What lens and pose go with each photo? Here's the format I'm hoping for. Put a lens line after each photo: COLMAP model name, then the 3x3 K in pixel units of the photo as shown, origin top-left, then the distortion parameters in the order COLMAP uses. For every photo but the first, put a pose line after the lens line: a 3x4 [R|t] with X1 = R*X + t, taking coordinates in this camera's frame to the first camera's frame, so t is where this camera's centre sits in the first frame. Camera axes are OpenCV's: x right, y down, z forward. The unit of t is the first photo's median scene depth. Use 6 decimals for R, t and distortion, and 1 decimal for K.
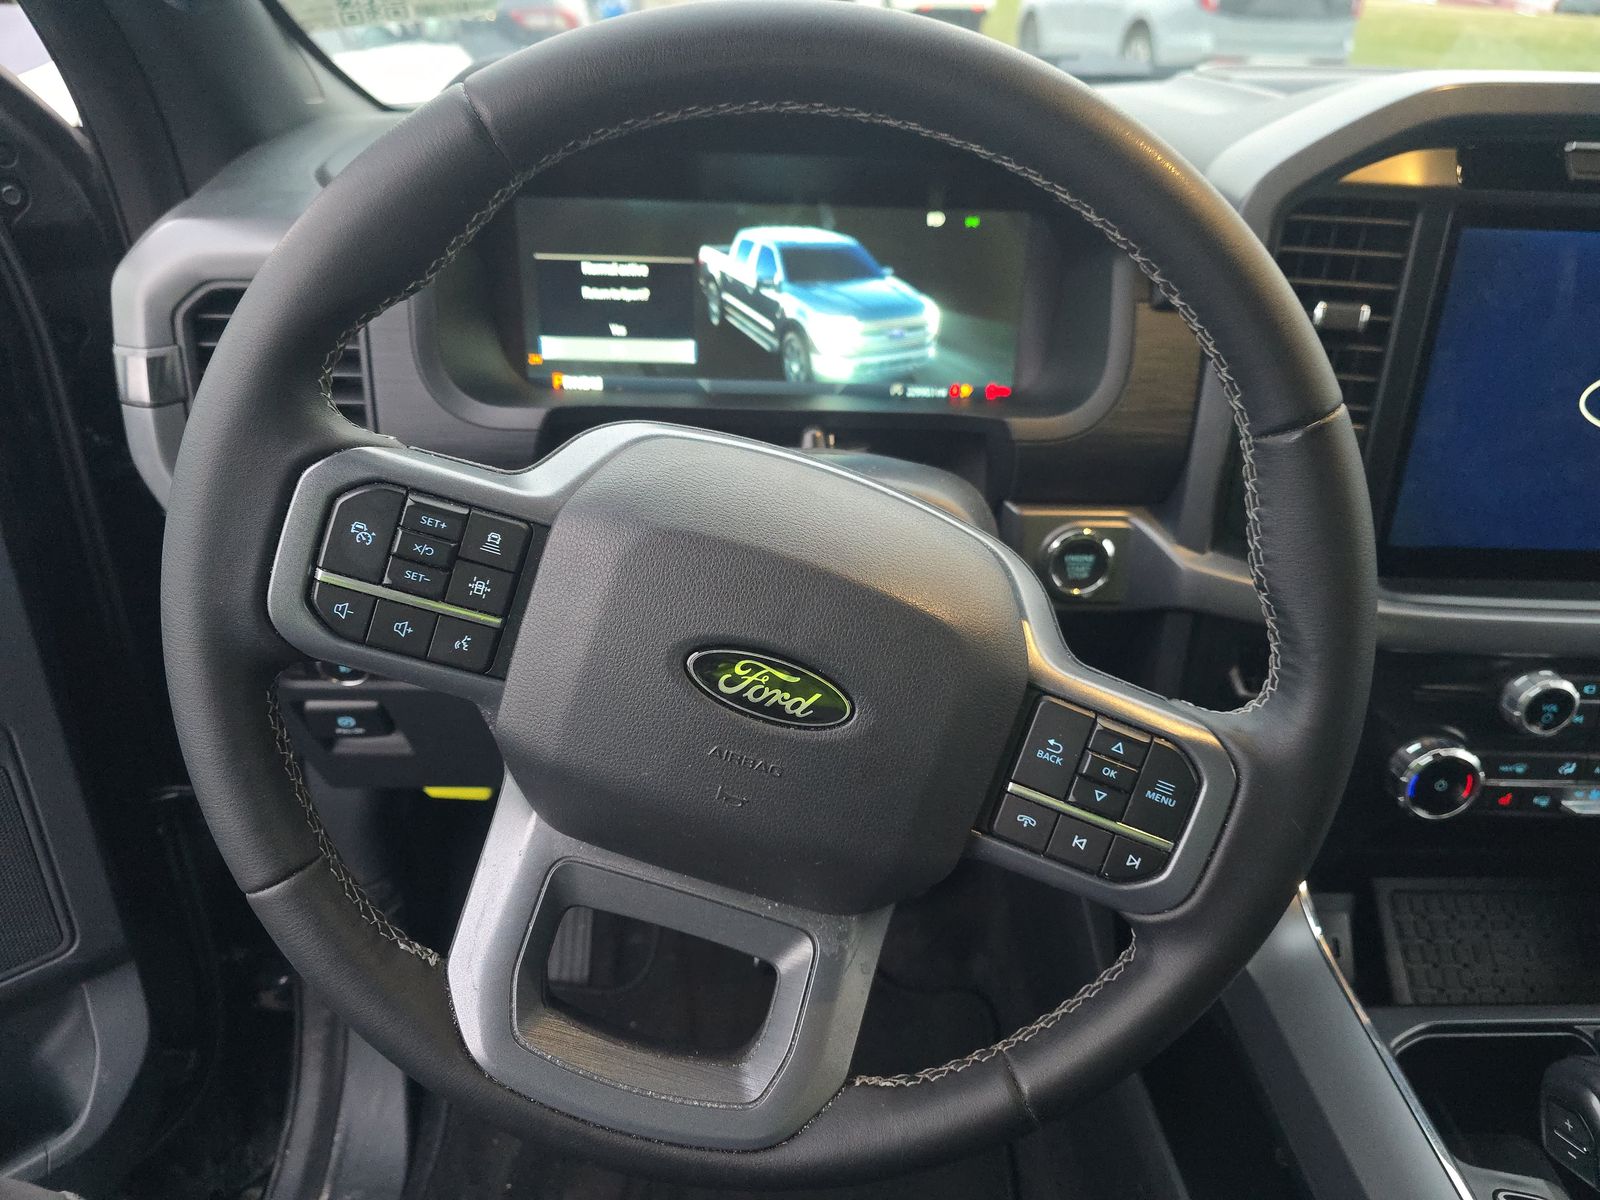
lens RADIAL K [[1049.0, 0, 800.0], [0, 1049.0, 600.0], [0, 0, 1]] dist [0.060390, -0.084915]
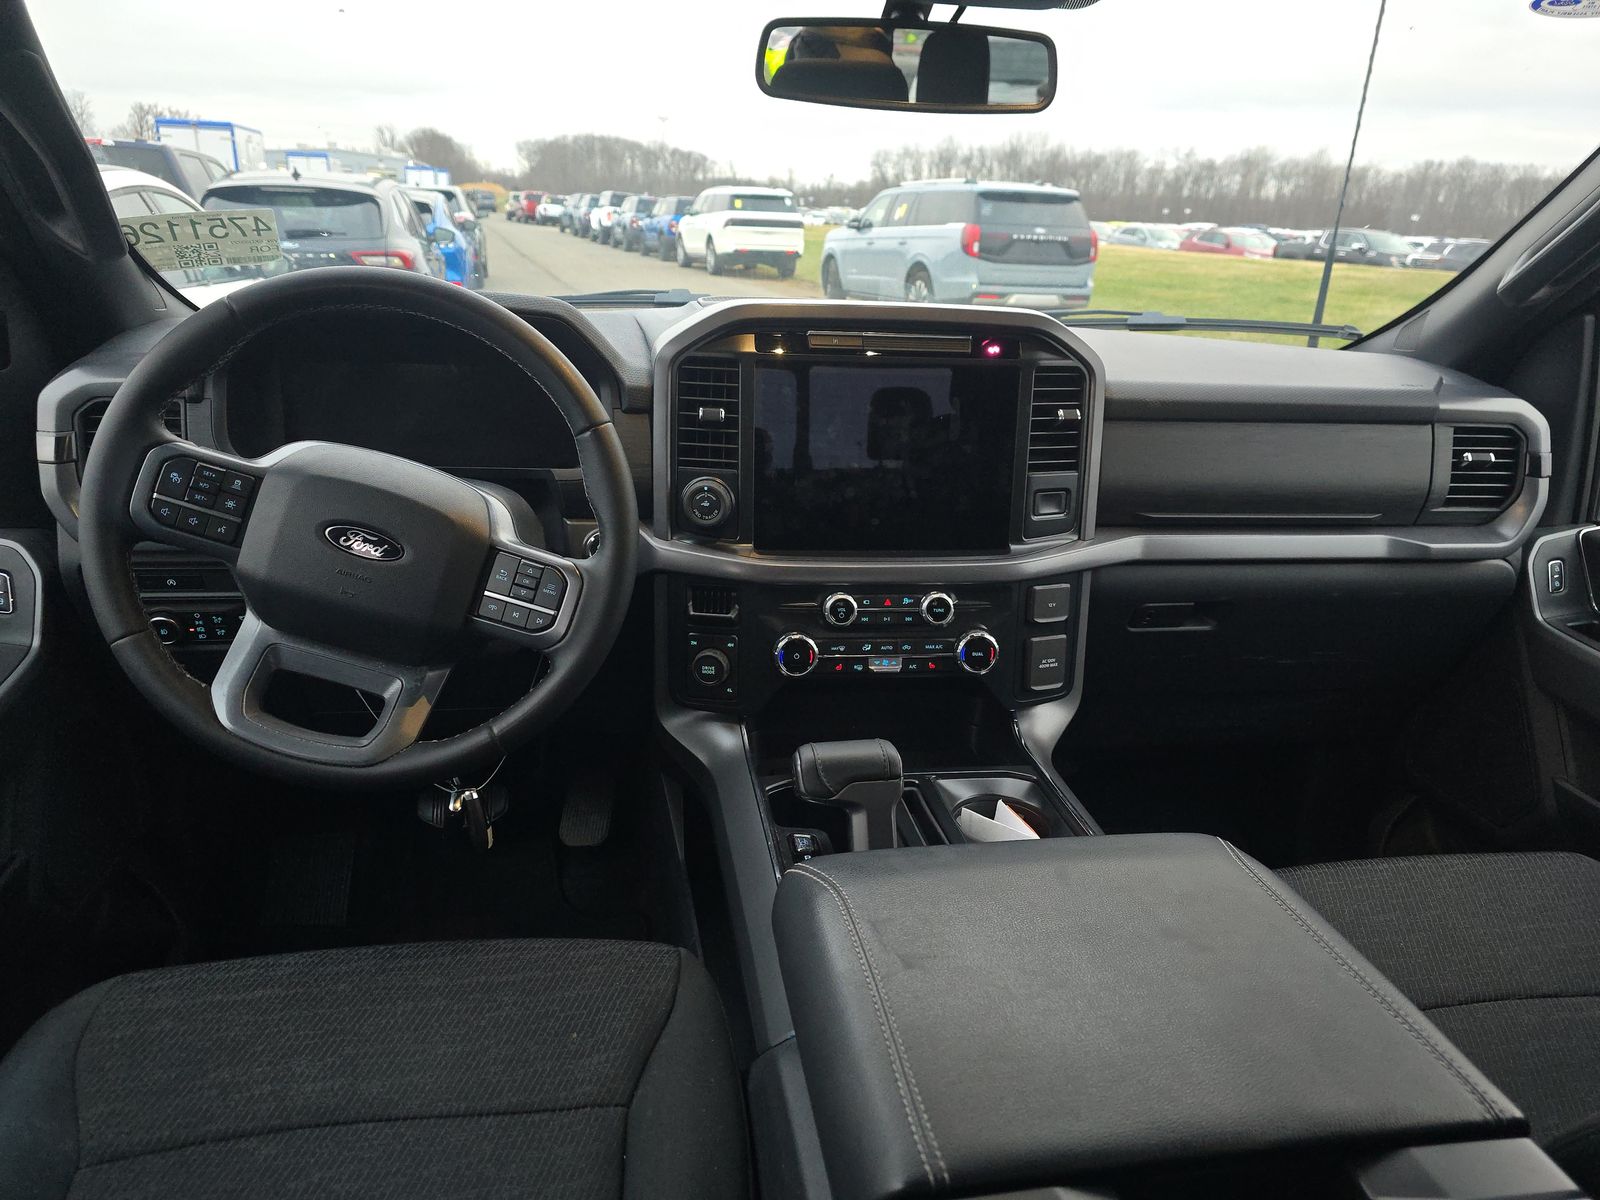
lens RADIAL K [[991.0, 0, 800.0], [0, 991.0, 600.0], [0, 0, 1]] dist [-0.001764, -0.002335]
pose [[0.985773, -0.033535, 0.164701, 0.489104], [0.061443, 0.983973, -0.167399, 0.558884], [-0.156448, 0.175137, 0.972034, -1.096912]]
